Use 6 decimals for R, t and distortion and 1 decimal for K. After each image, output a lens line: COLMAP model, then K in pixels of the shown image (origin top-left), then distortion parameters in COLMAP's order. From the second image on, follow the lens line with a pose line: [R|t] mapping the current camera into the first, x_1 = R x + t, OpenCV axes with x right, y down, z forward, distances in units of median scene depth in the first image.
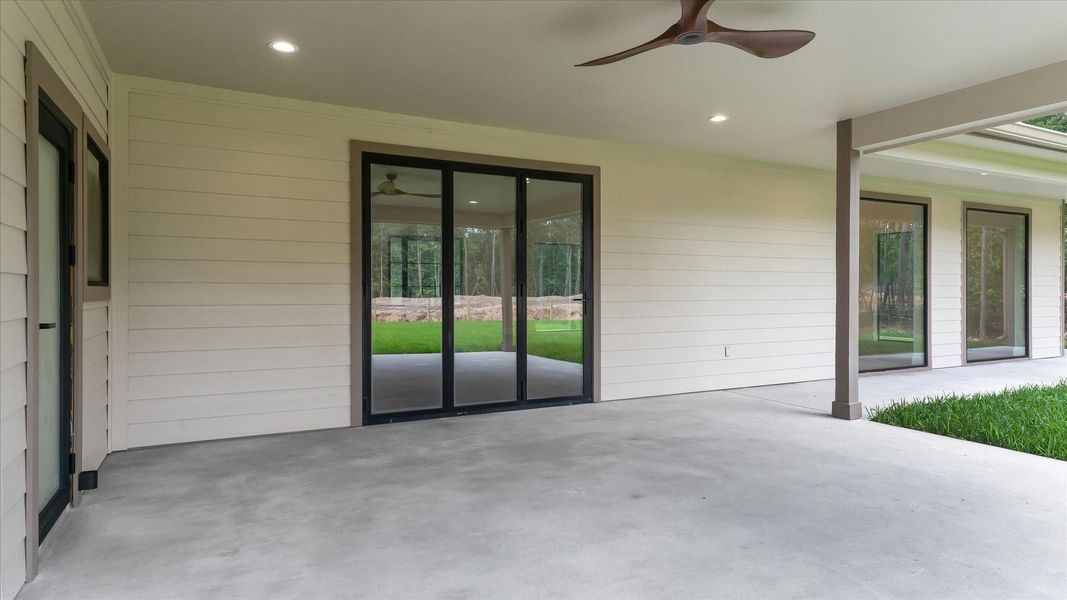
lens RADIAL K [[607.7, 0, 533.5], [0, 607.7, 300.0], [0, 0, 1]] dist [0.024387, 0.000726]
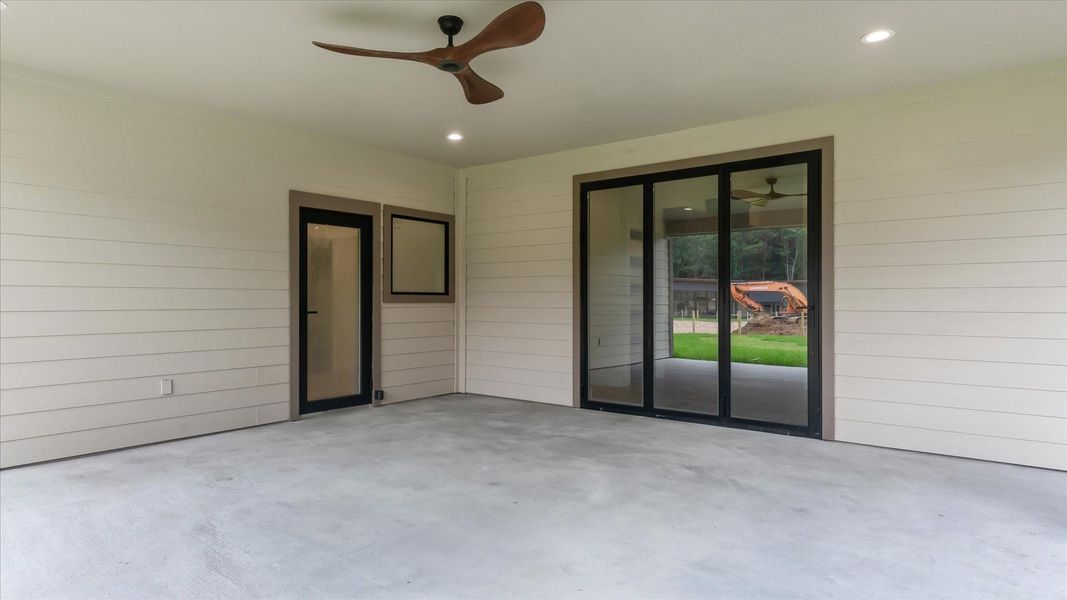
lens RADIAL K [[607.7, 0, 533.5], [0, 607.7, 300.0], [0, 0, 1]] dist [0.024387, 0.000726]
pose [[0.430442, -0.000926, -0.902618, 0.768941], [-0.014405, 0.999865, -0.007895, 0.001728], [0.902503, 0.016400, 0.430371, 0.385512]]
